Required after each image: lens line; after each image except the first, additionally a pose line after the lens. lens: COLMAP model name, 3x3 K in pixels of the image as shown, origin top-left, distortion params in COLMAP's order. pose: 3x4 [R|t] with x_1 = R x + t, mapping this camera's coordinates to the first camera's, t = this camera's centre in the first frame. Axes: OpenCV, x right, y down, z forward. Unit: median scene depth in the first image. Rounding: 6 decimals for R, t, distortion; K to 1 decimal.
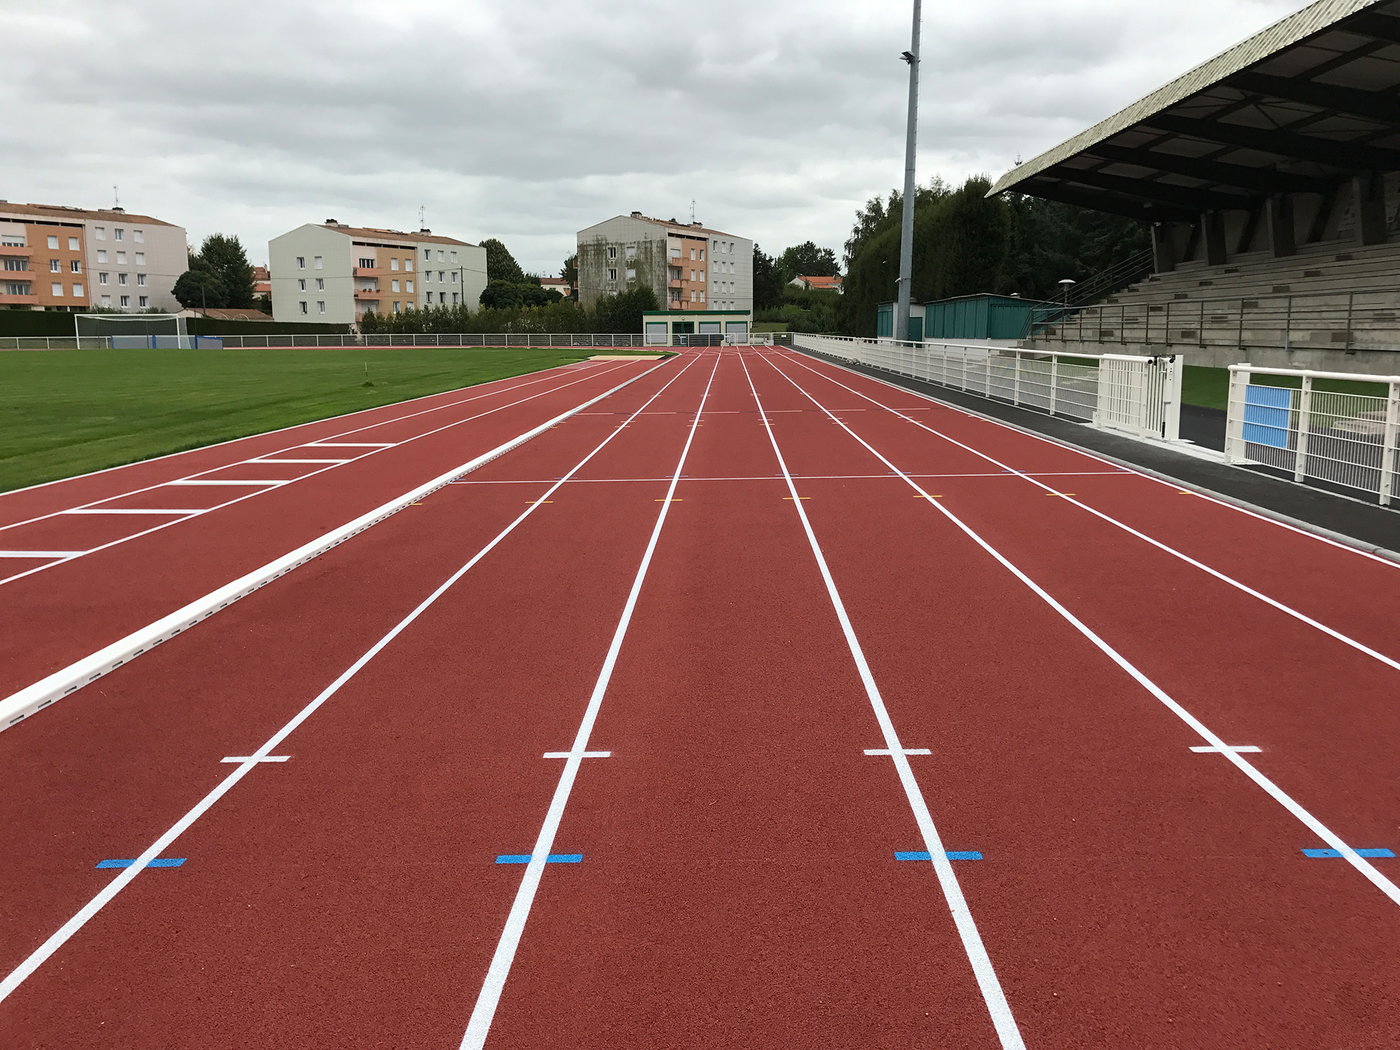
lens RADIAL K [[1153.9, 0, 701.5], [0, 1153.9, 524.3], [0, 0, 1]] dist [-0.007625, 0.000646]
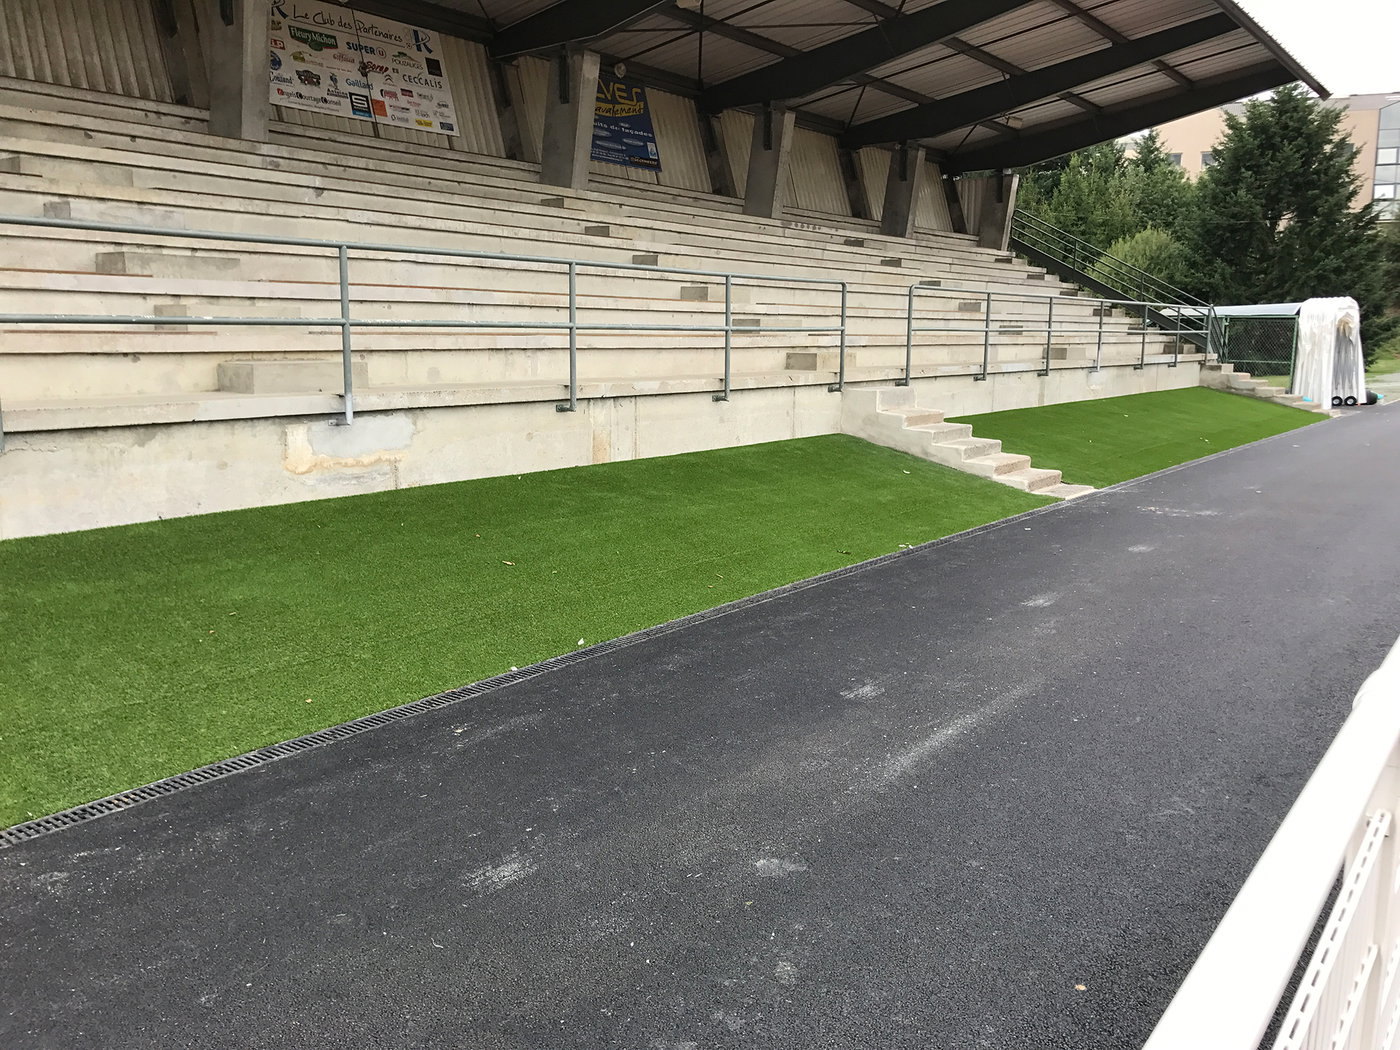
lens RADIAL K [[1153.9, 0, 700.2], [0, 1153.9, 524.2], [0, 0, 1]] dist [-0.007625, 0.000646]
pose [[-0.807626, -0.108727, 0.579585, 0.216047], [0.087847, 0.949706, 0.300570, -0.274205], [-0.583116, 0.293662, -0.757455, 1.563018]]
